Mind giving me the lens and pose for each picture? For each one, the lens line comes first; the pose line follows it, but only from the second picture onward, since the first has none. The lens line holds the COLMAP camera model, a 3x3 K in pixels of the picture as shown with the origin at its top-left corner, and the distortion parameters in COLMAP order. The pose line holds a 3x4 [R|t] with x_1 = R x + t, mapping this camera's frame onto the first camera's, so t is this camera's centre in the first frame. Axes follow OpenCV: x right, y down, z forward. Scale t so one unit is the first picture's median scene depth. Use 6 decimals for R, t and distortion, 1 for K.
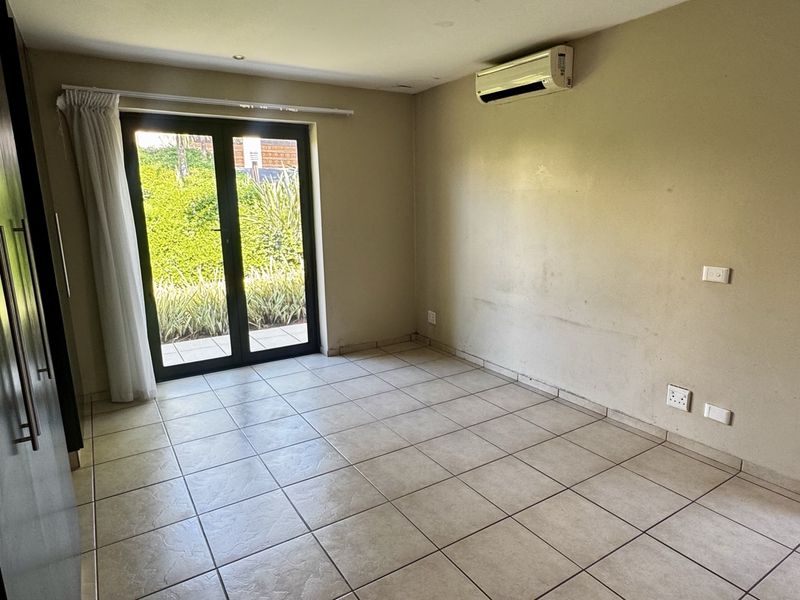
lens RADIAL K [[493.0, 0, 400.0], [0, 493.0, 300.0], [0, 0, 1]] dist [0.003140, 0.001728]
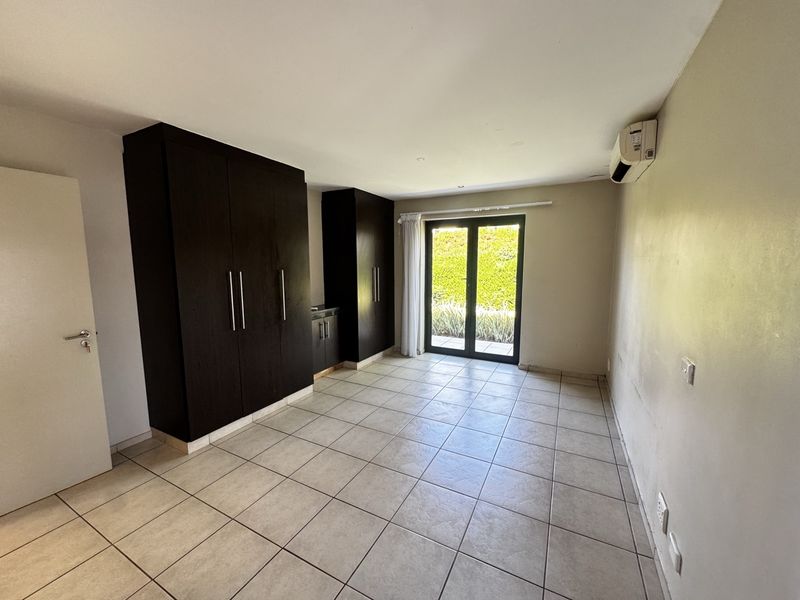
lens RADIAL K [[319.4, 0, 400.0], [0, 319.4, 300.0], [0, 0, 1]] dist [-0.000713, 0.000019]
pose [[0.500826, 0.118023, -0.857464, 0.506715], [-0.176636, 0.983748, 0.032236, -0.059938], [0.847333, 0.135314, 0.513533, 0.205109]]
